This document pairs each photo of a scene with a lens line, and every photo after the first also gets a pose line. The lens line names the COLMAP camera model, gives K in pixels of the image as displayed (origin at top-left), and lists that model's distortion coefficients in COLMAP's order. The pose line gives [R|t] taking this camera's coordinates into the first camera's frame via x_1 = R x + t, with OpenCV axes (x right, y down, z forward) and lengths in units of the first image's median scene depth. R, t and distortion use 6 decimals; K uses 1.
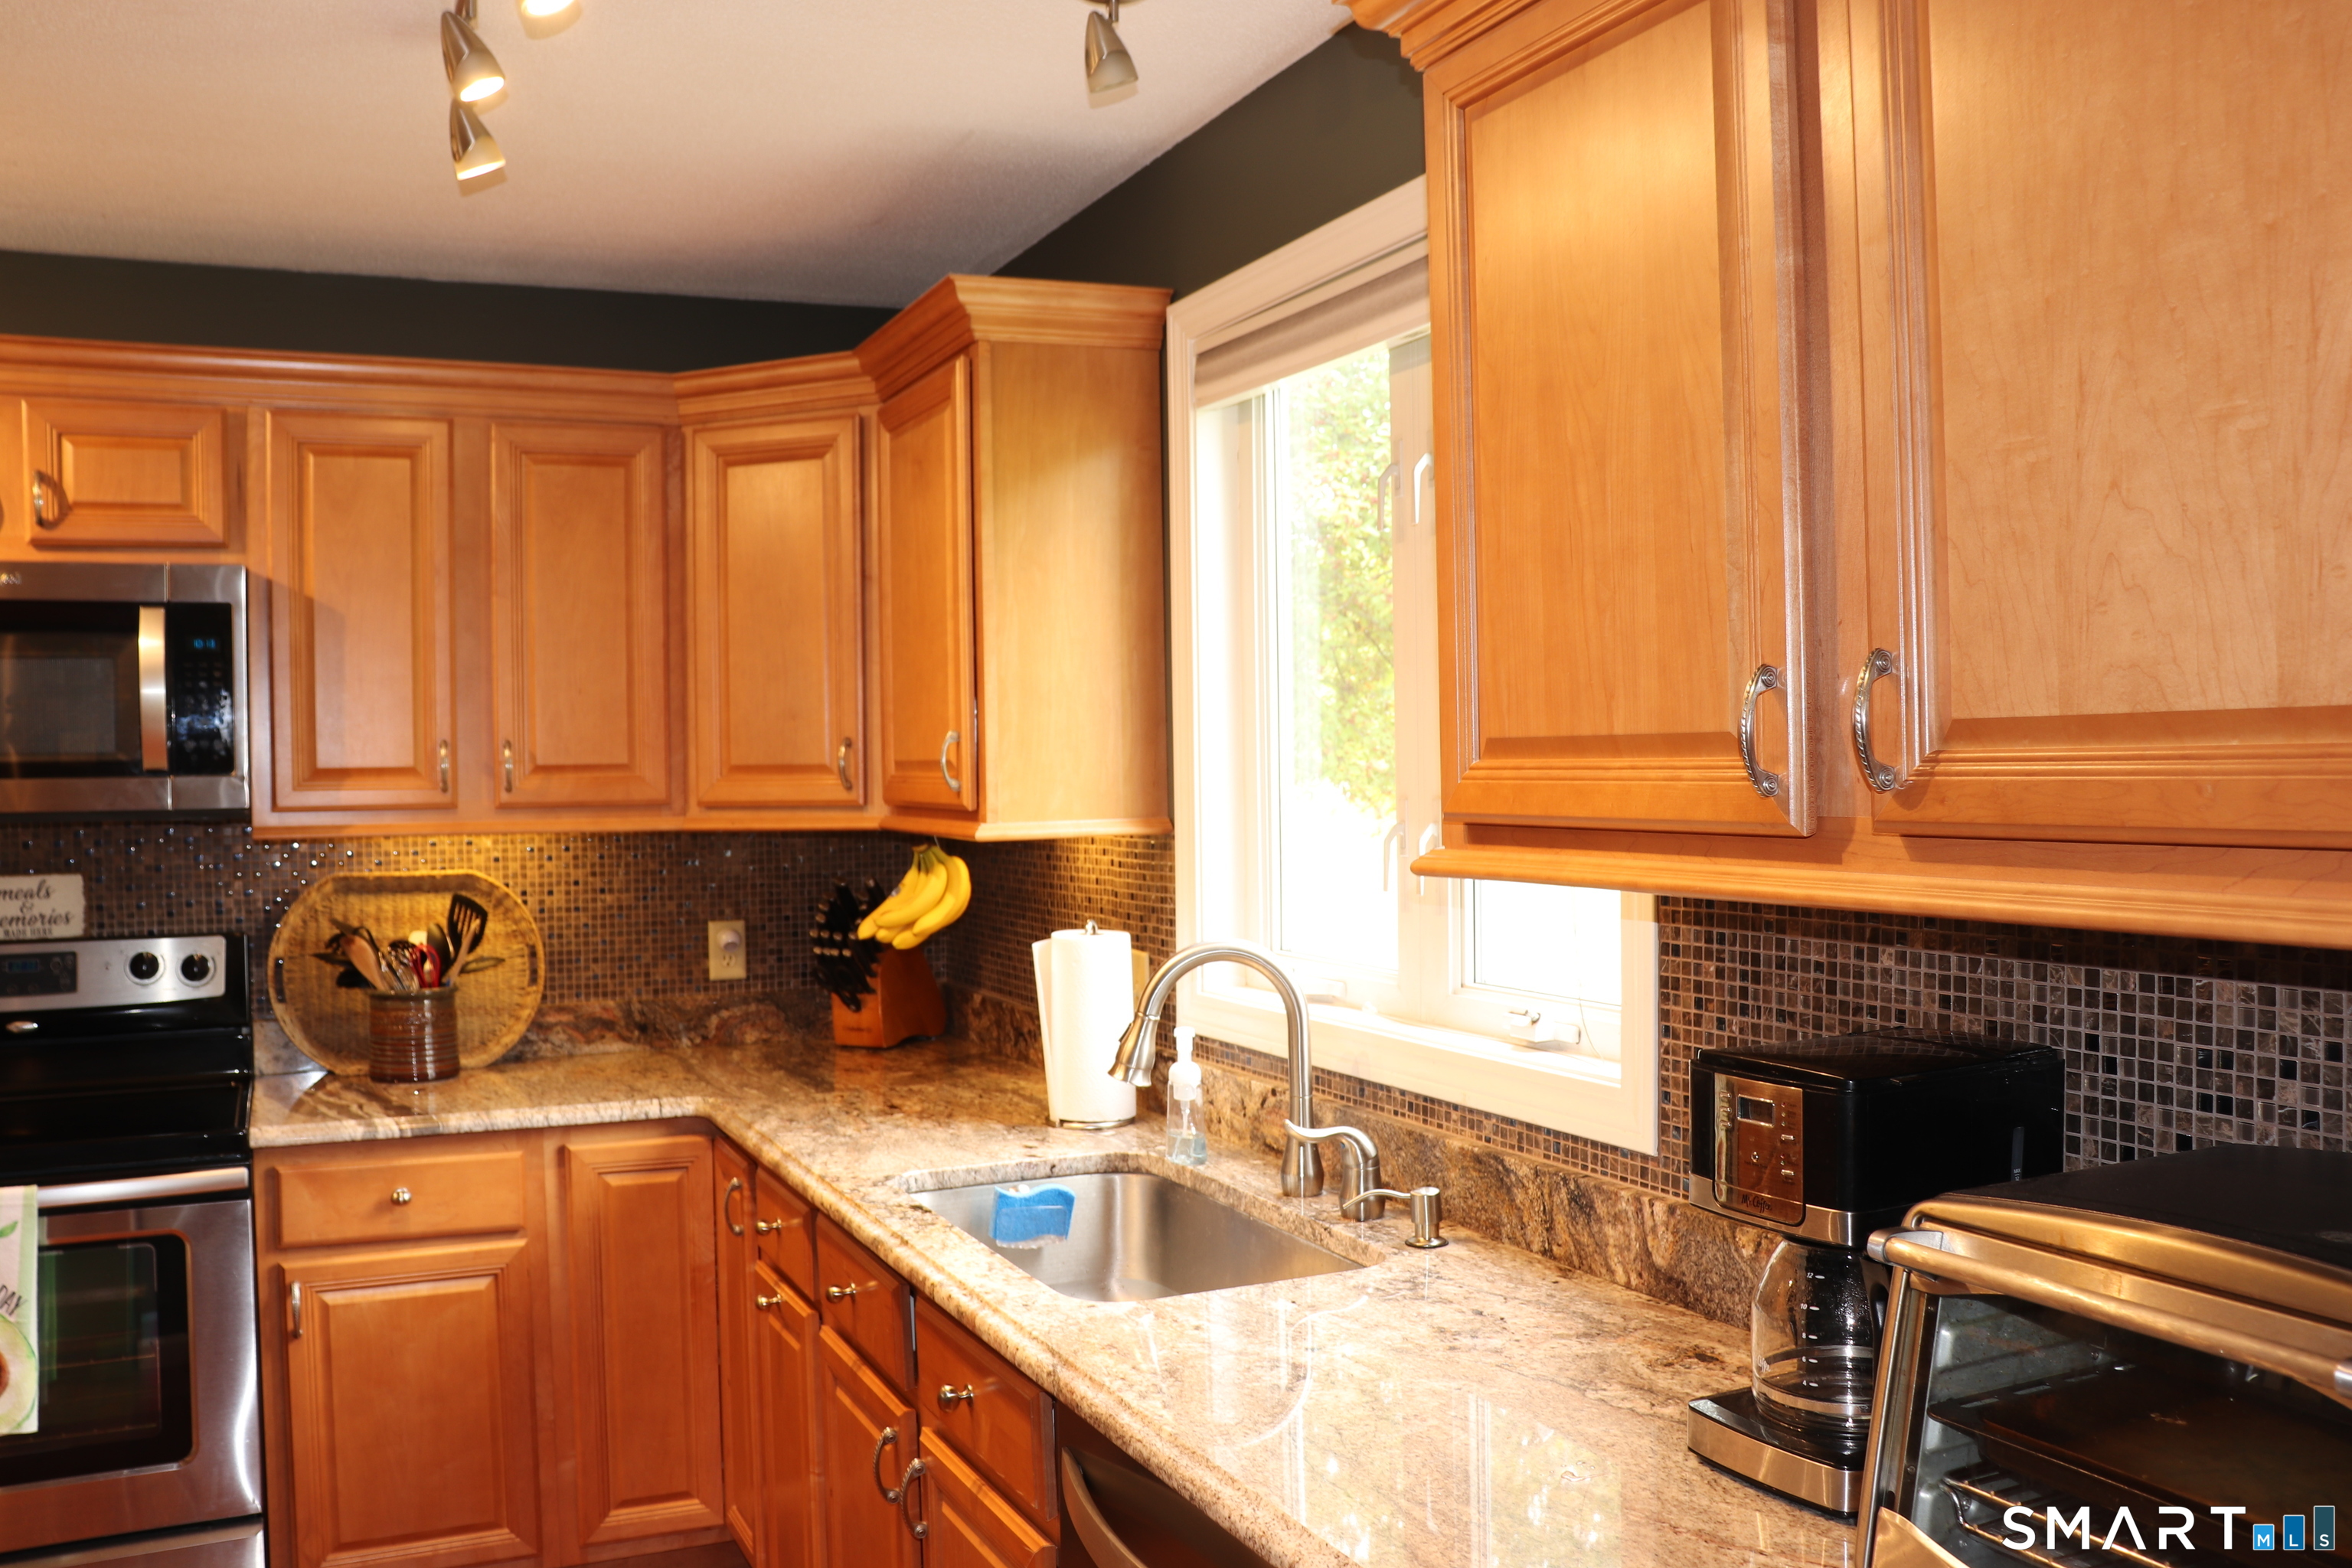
lens RADIAL K [[1943.8, 0, 1176.0], [0, 1943.8, 784.0], [0, 0, 1]] dist [-0.187318, 0.173013]
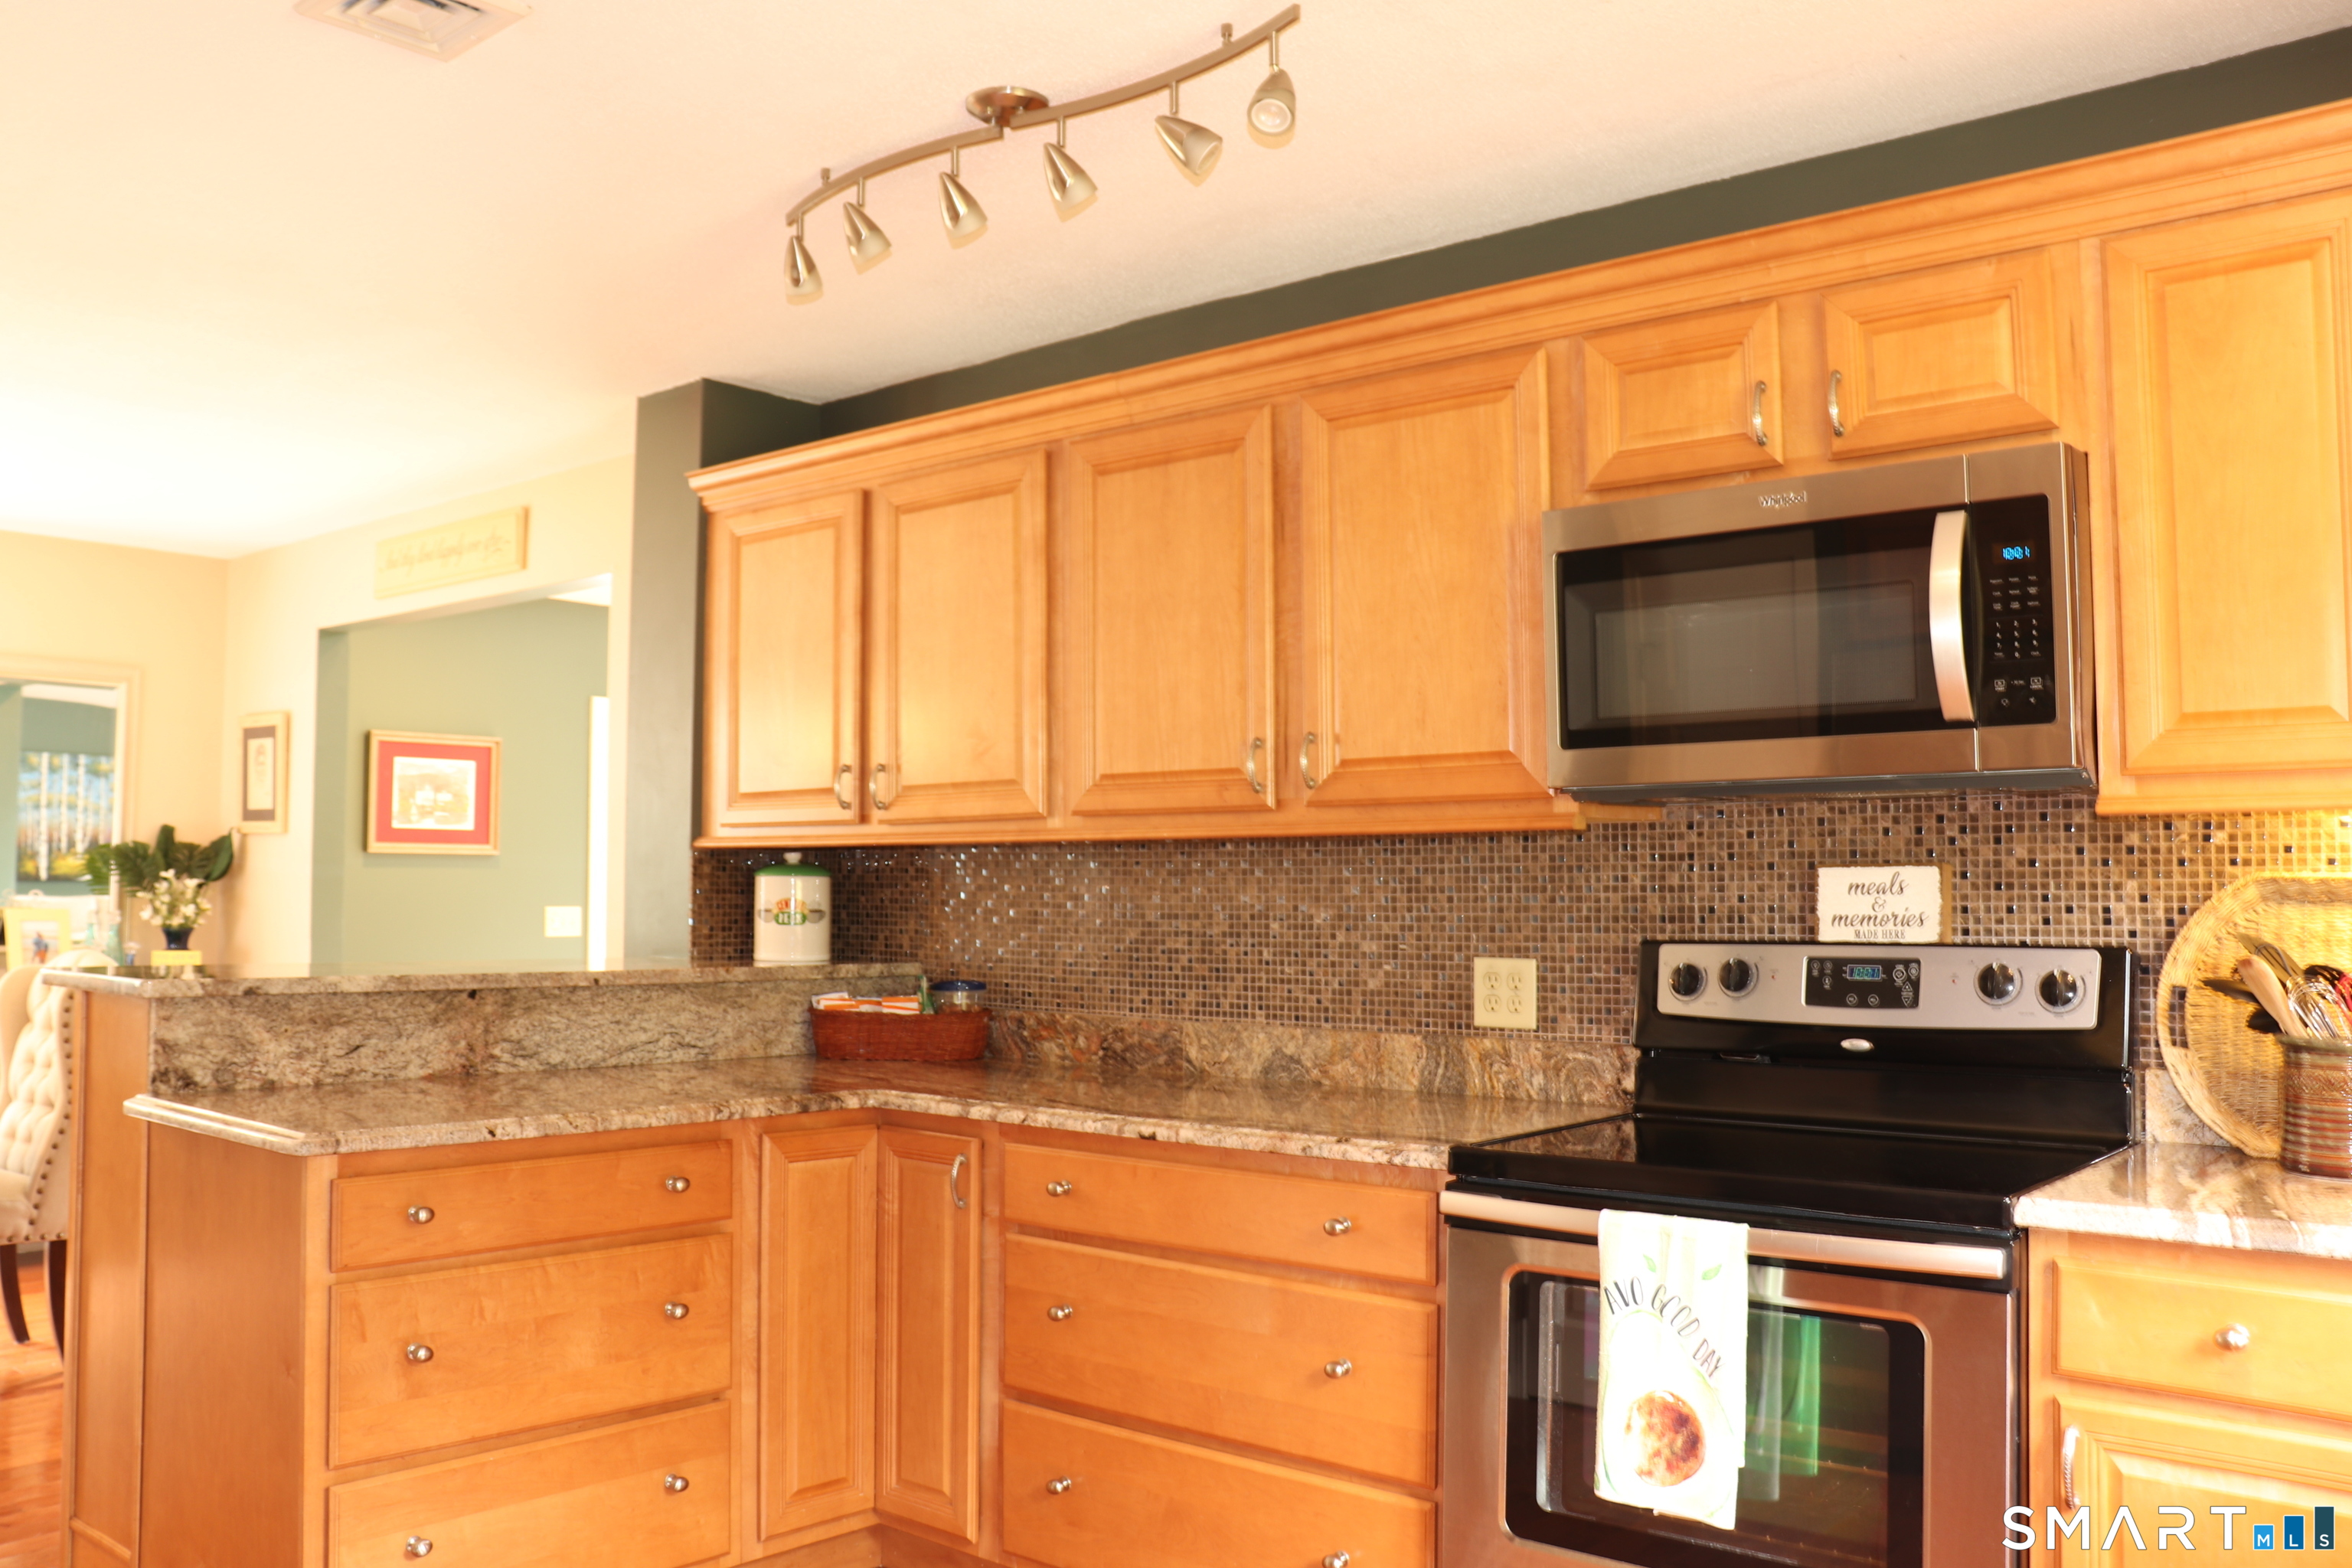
lens RADIAL K [[1943.8, 0, 1176.0], [0, 1943.8, 784.0], [0, 0, 1]] dist [-0.187318, 0.173013]
pose [[0.394168, -0.034180, -0.918402, 0.043796], [-0.011302, 0.999052, -0.042033, 0.050066], [0.918969, 0.026947, 0.393408, 0.356443]]
